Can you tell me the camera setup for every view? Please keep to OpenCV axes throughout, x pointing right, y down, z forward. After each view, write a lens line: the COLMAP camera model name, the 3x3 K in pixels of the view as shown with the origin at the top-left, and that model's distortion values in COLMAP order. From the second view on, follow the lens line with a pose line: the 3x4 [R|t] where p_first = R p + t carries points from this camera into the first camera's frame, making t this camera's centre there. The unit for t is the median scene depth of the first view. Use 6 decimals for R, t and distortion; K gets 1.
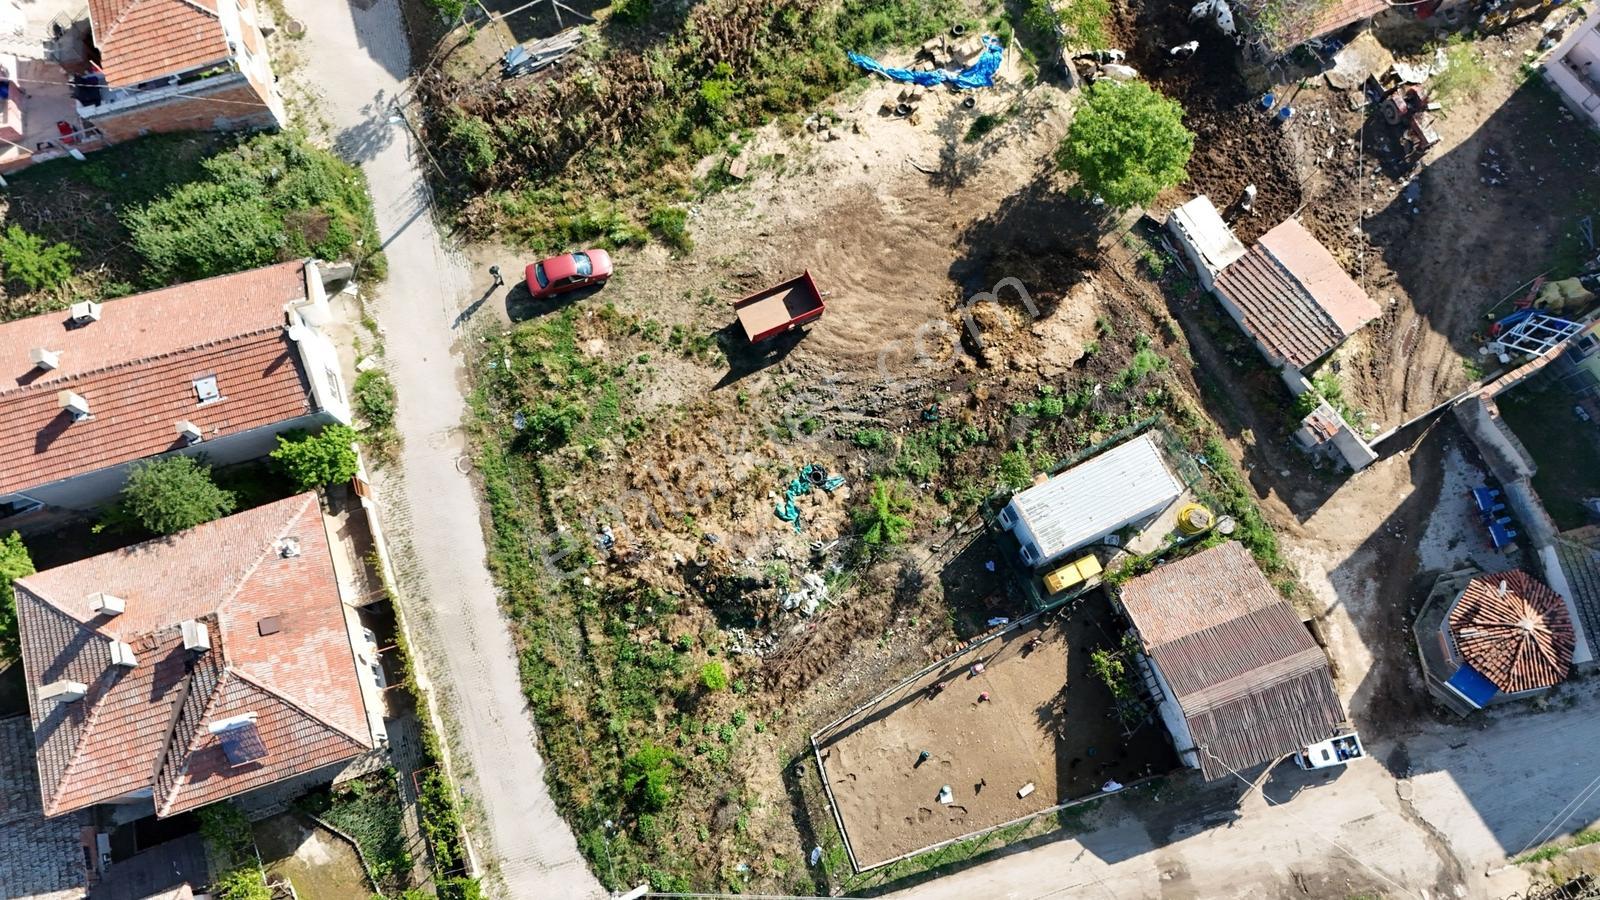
lens RADIAL K [[1171.2, 0, 798.2], [0, 1171.2, 451.6], [0, 0, 1]] dist [0.087328, -0.091186]
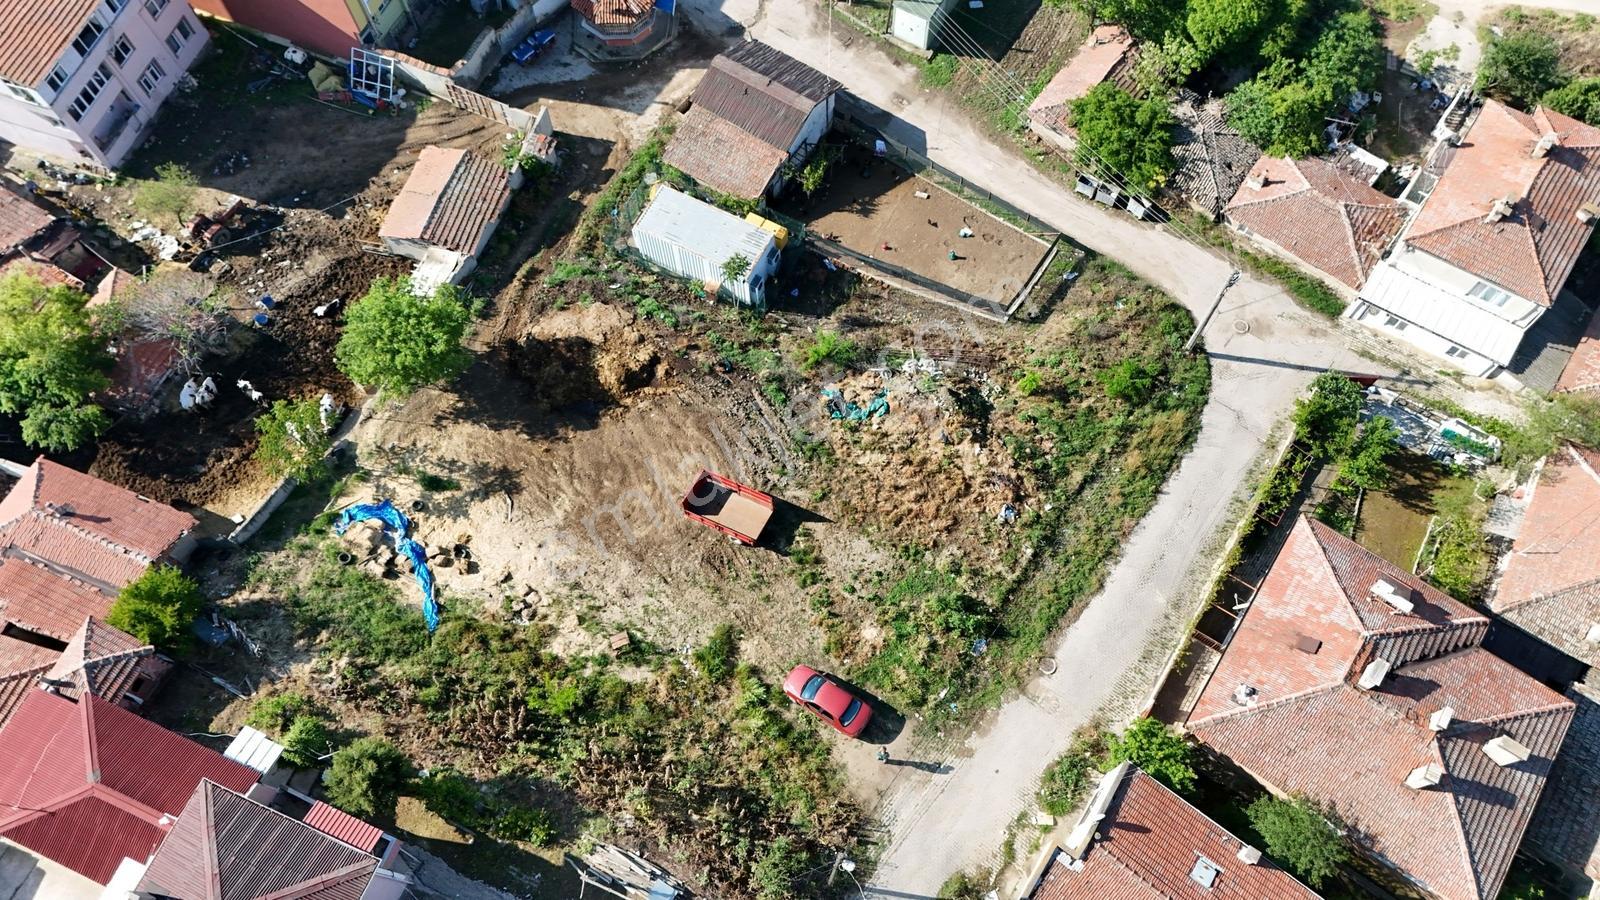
lens RADIAL K [[1171.2, 0, 802.7], [0, 1171.2, 451.4], [0, 0, 1]] dist [0.087328, -0.091186]
pose [[-0.603391, -0.717185, 0.348662, -0.363343], [0.768918, -0.407349, 0.492780, -0.539867], [-0.211387, 0.565432, 0.797247, 0.160307]]
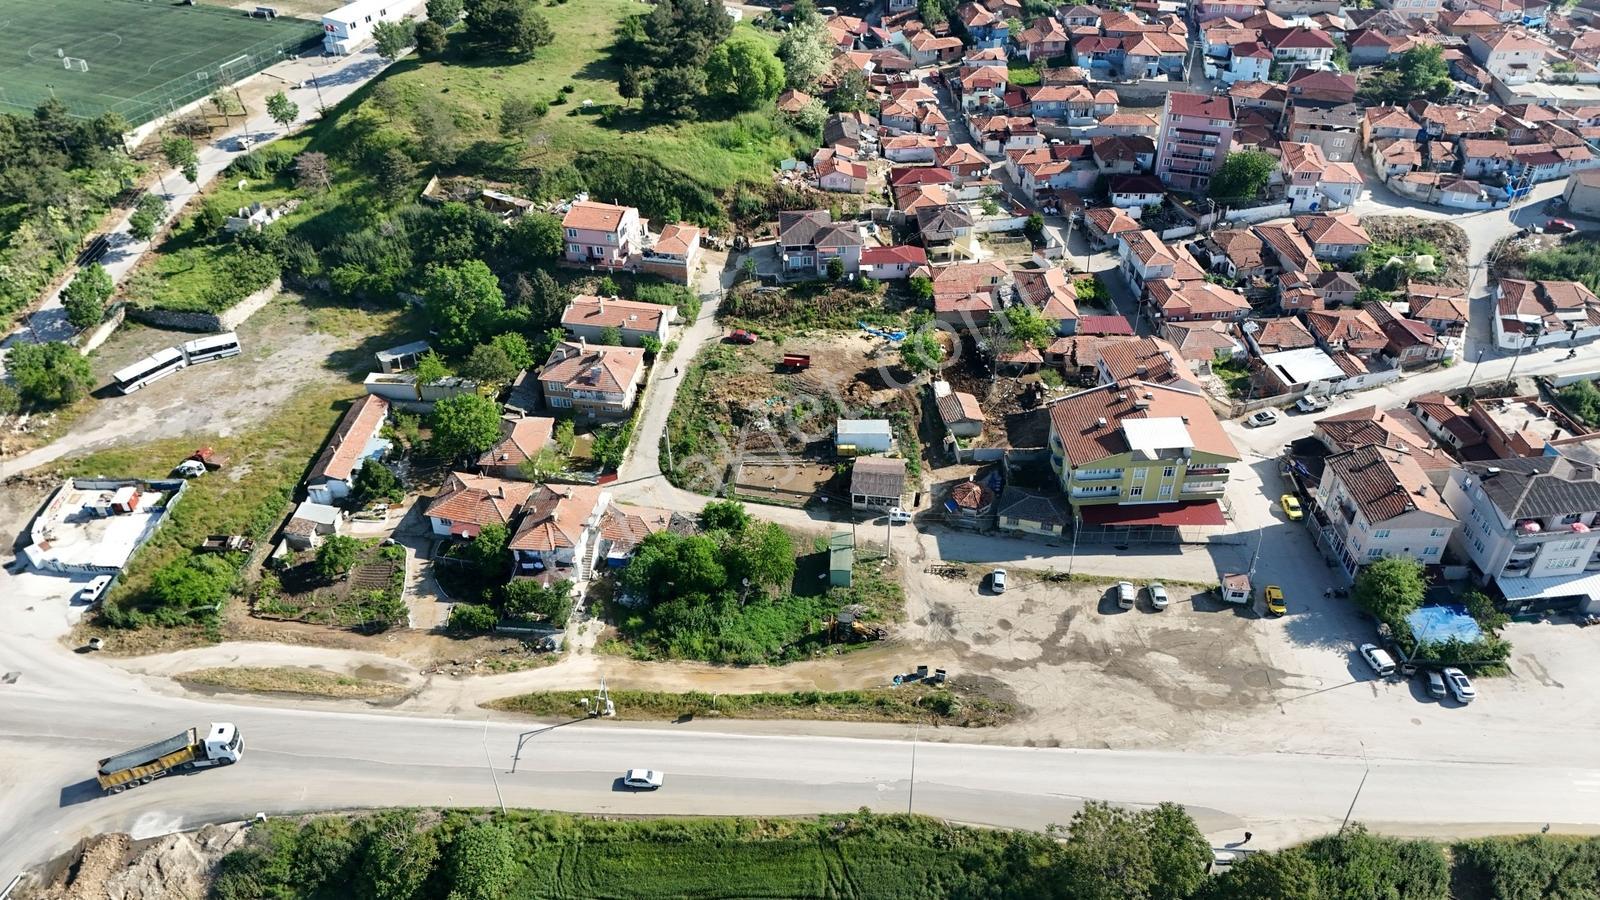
lens RADIAL K [[1171.2, 0, 786.9], [0, 1171.2, 450.0], [0, 0, 1]] dist [0.087328, -0.091186]
pose [[0.888169, 0.281045, -0.363551, 1.133644], [-0.439466, 0.750666, -0.493326, 1.567947], [0.134258, 0.597925, 0.790228, -1.279935]]
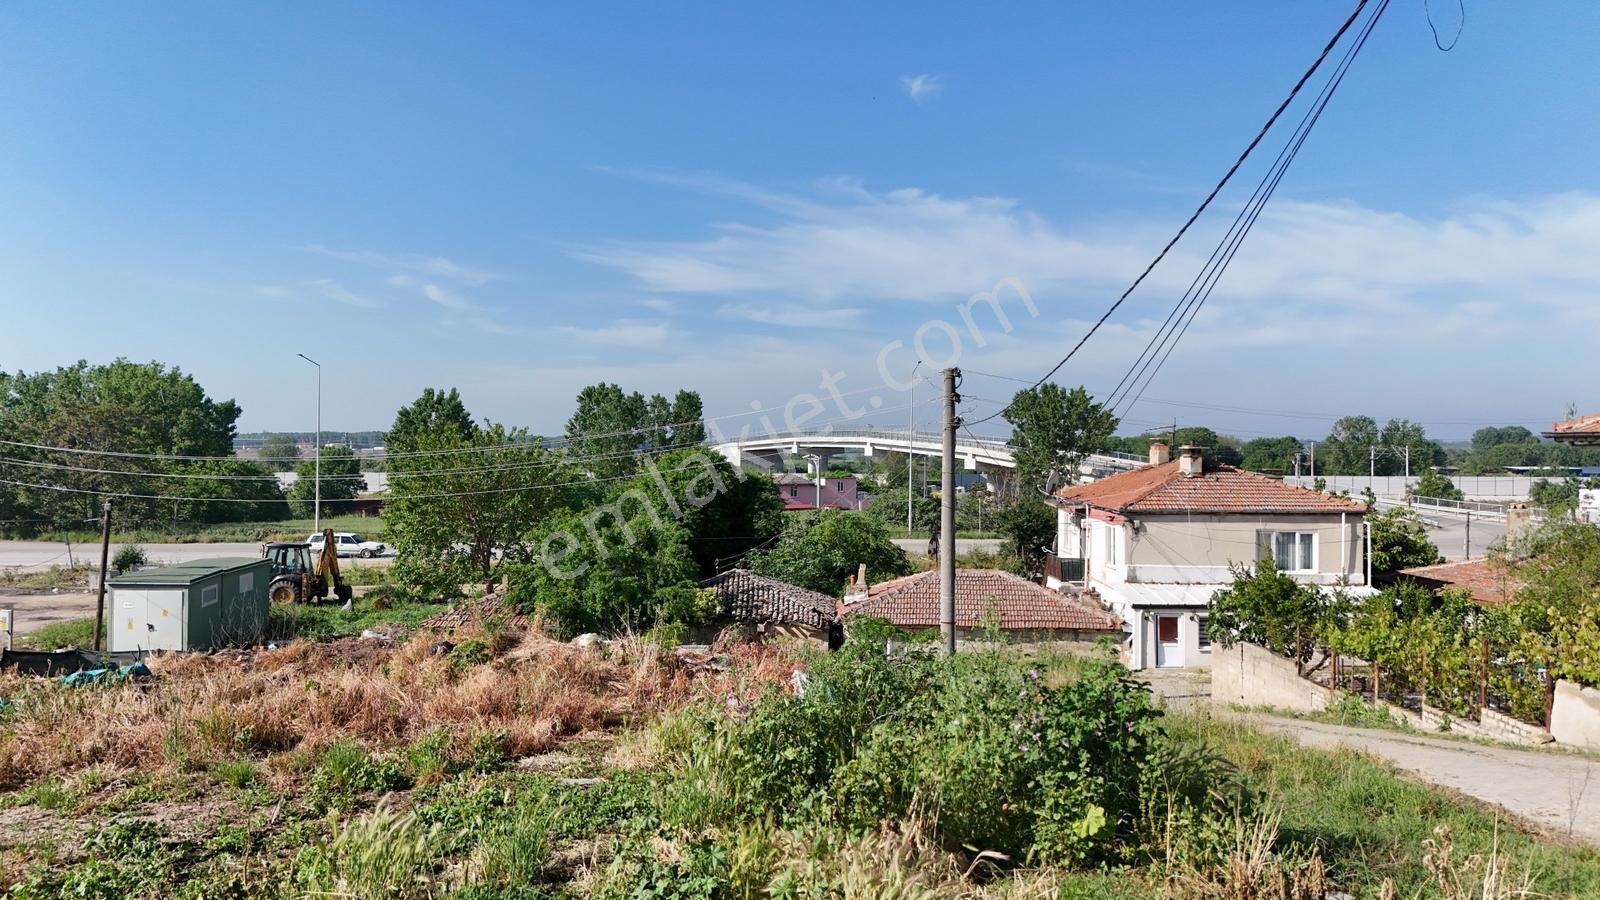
lens RADIAL K [[1171.2, 0, 800.6], [0, 1171.2, 455.1], [0, 0, 1]] dist [0.087328, -0.091186]
pose [[-0.943302, 0.011659, 0.331730, -0.224062], [0.320840, 0.288249, 0.902205, -0.138690], [-0.085102, 0.957485, -0.275646, 0.974389]]
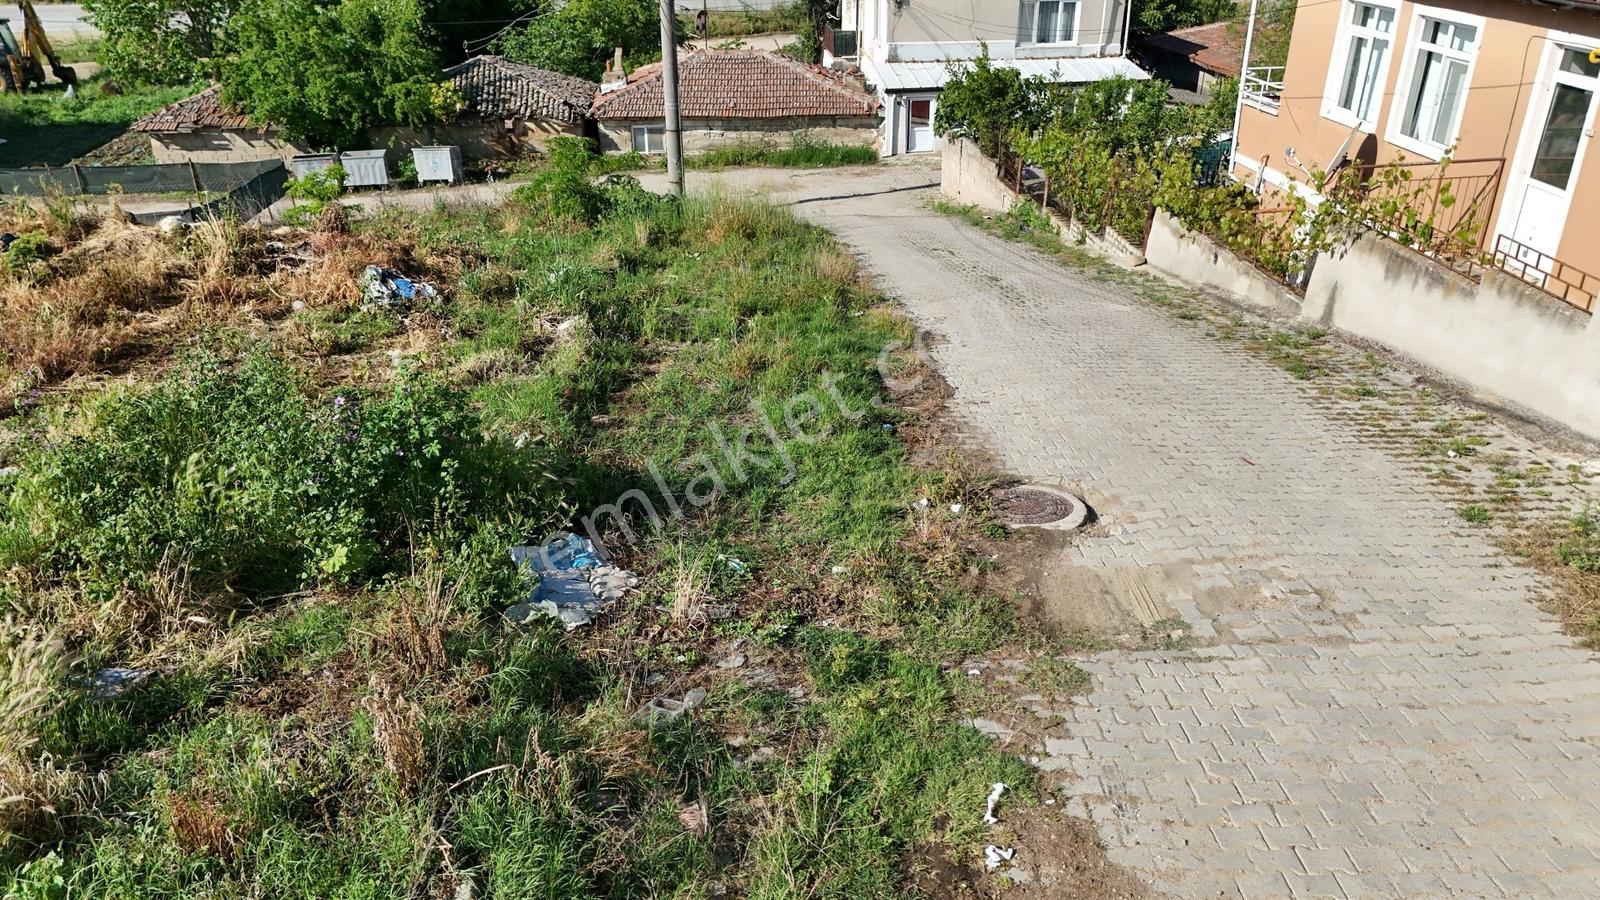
lens RADIAL K [[1171.2, 0, 799.8], [0, 1171.2, 451.4], [0, 0, 1]] dist [0.087328, -0.091186]
pose [[-0.976320, -0.076180, 0.202474, -0.275335], [0.212417, -0.160348, 0.963933, -0.129535], [-0.040966, 0.984116, 0.172733, 0.945149]]
